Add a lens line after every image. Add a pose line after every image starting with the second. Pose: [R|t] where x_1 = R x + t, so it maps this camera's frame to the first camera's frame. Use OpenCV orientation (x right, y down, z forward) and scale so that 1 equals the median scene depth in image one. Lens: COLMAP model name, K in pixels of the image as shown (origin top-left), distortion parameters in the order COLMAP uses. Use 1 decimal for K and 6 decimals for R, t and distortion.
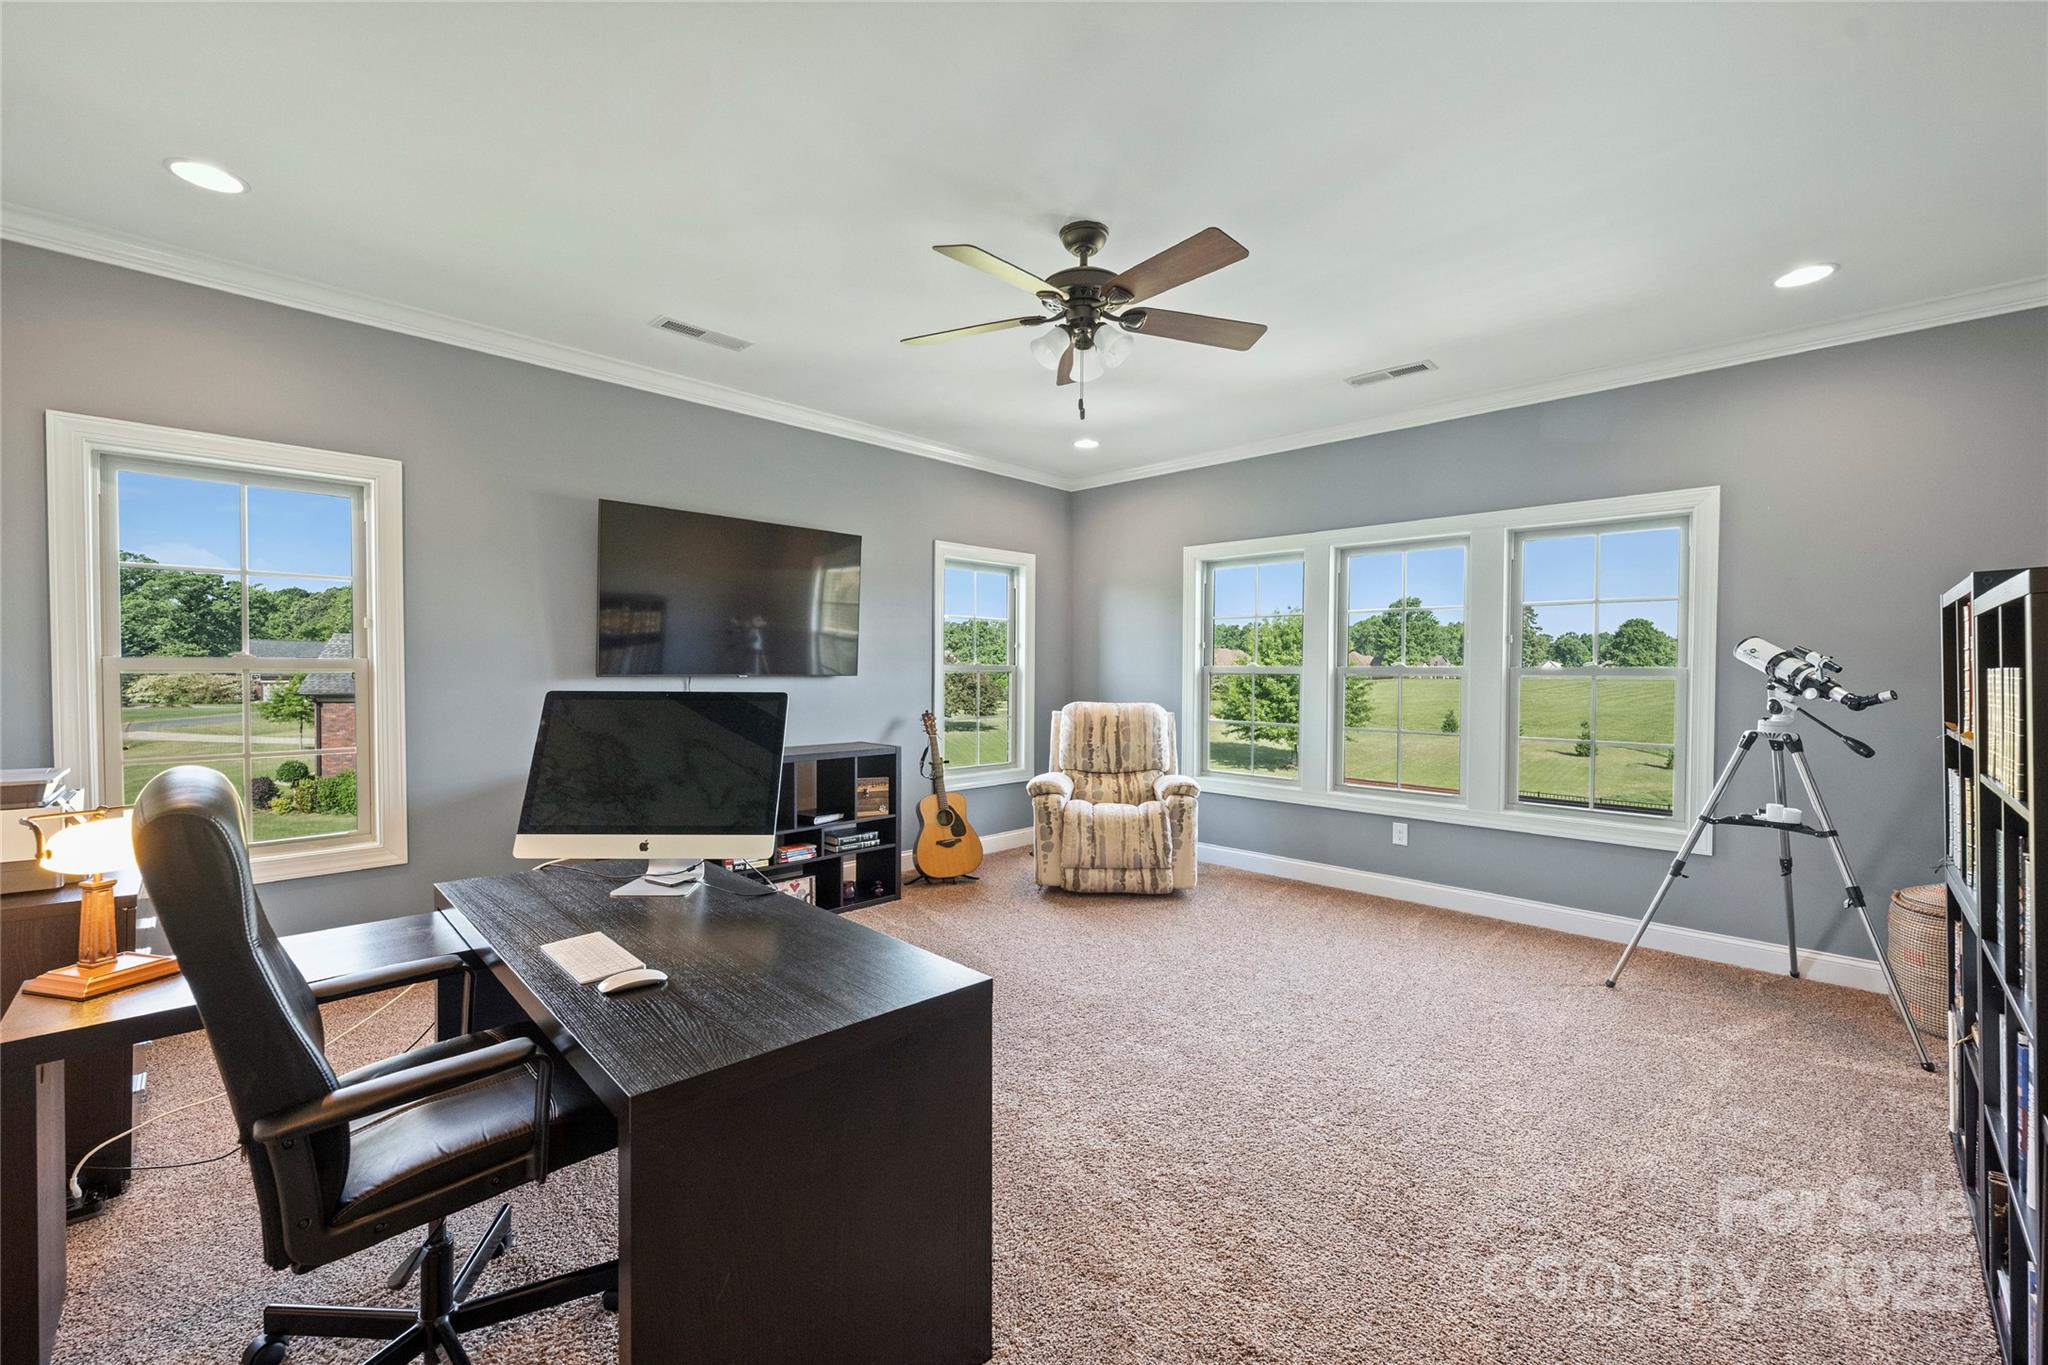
lens RADIAL K [[826.9, 0, 1014.2], [0, 826.9, 683.7], [0, 0, 1]] dist [0.001711, -0.000119]
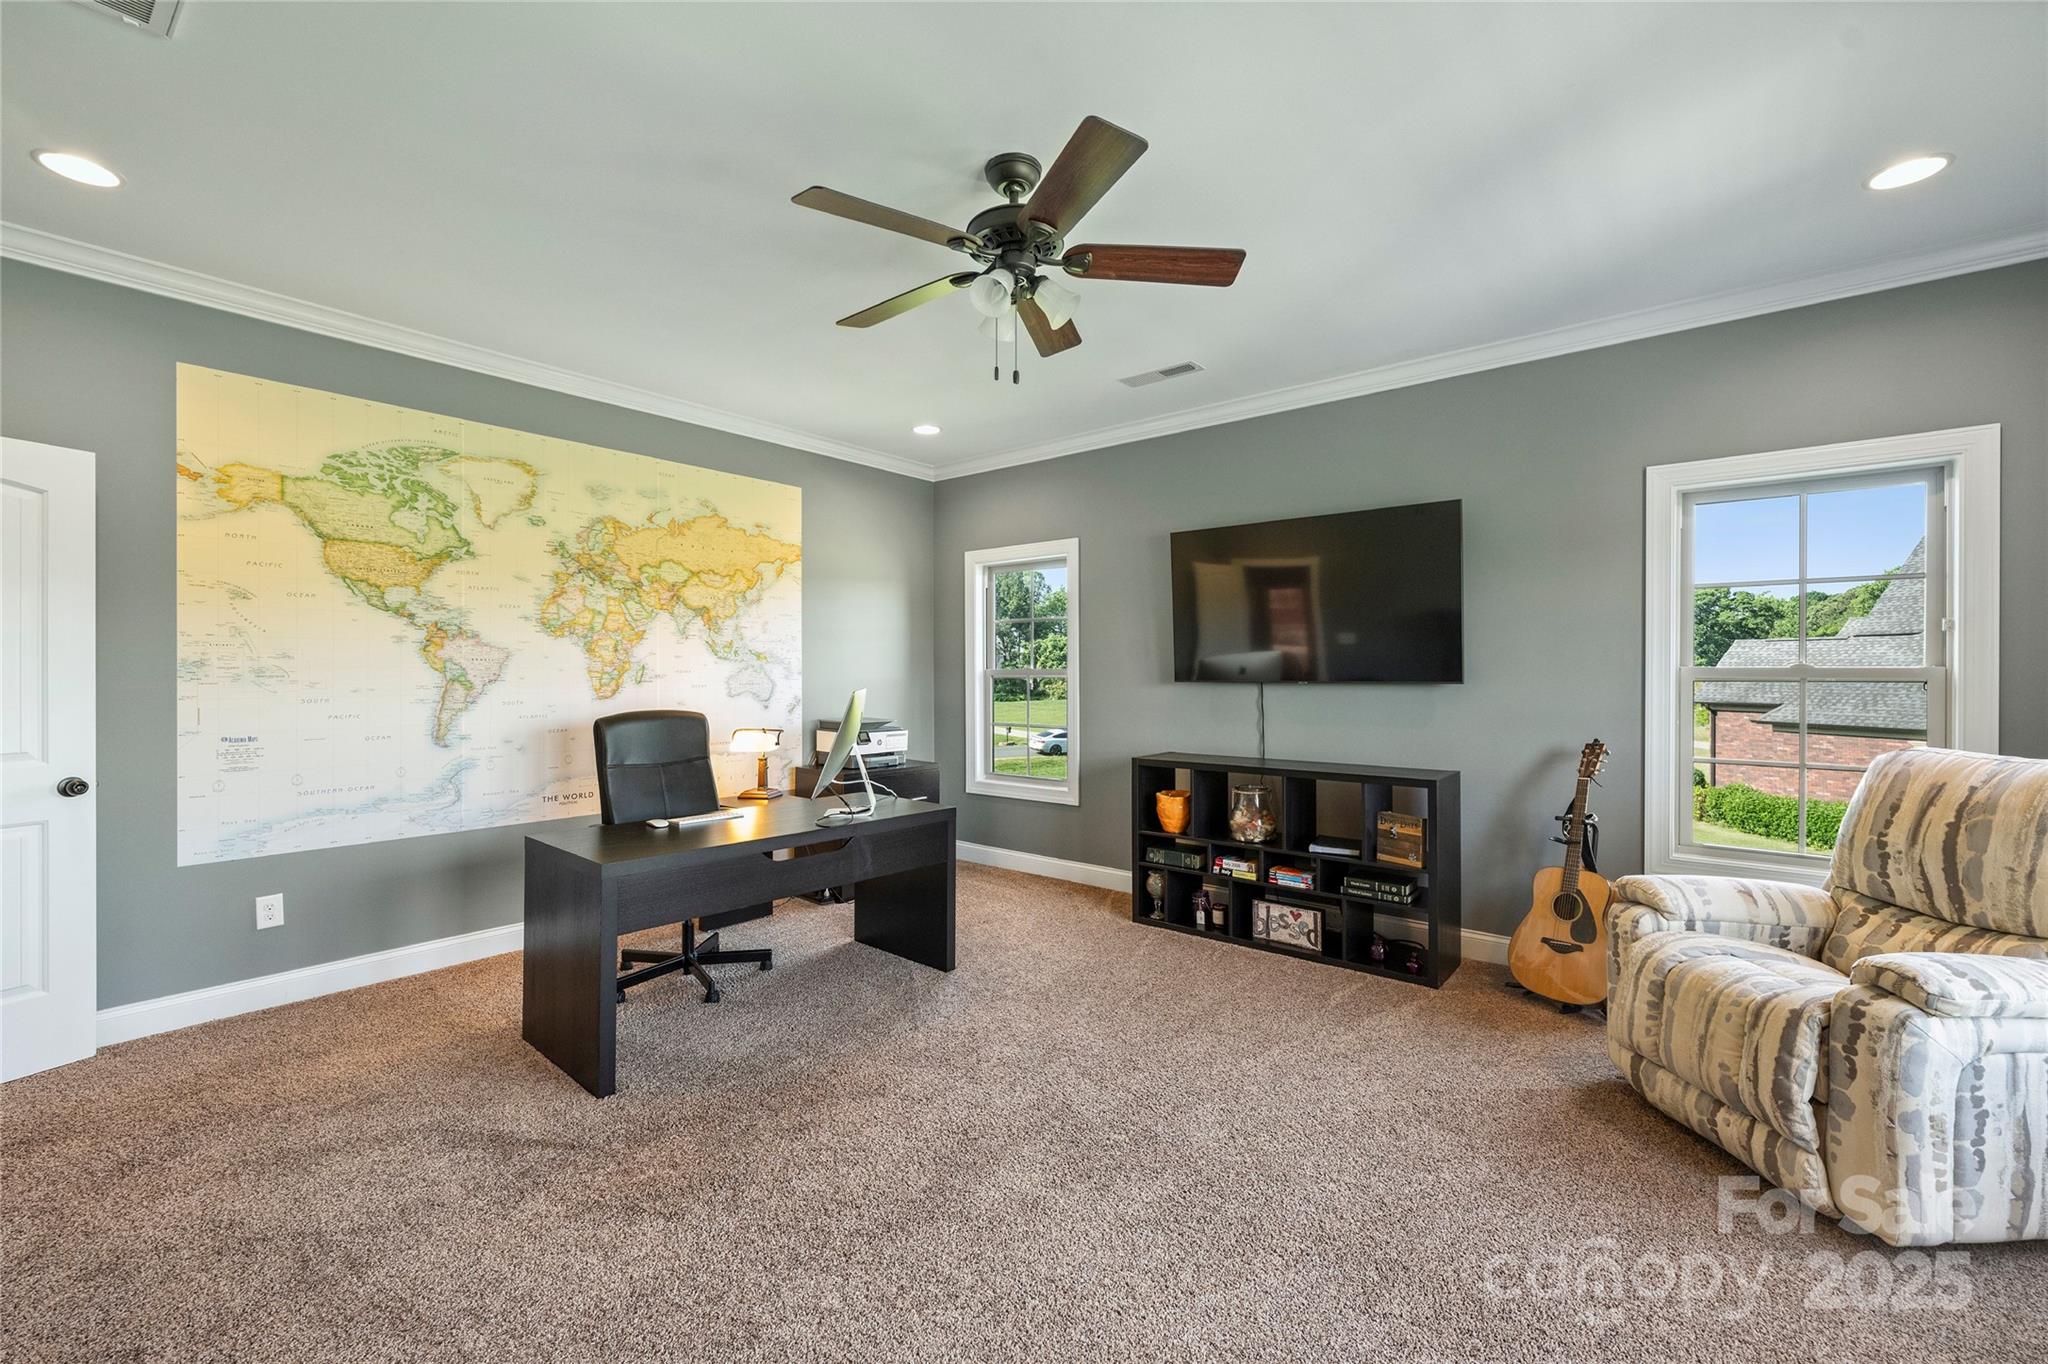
lens RADIAL K [[826.9, 0, 1014.7], [0, 826.9, 671.9], [0, 0, 1]] dist [0.001711, -0.000119]
pose [[0.108072, -0.006442, -0.994122, 0.513744], [-0.017939, 0.999804, -0.008429, -0.007259], [0.993981, 0.018744, 0.107935, 0.502616]]
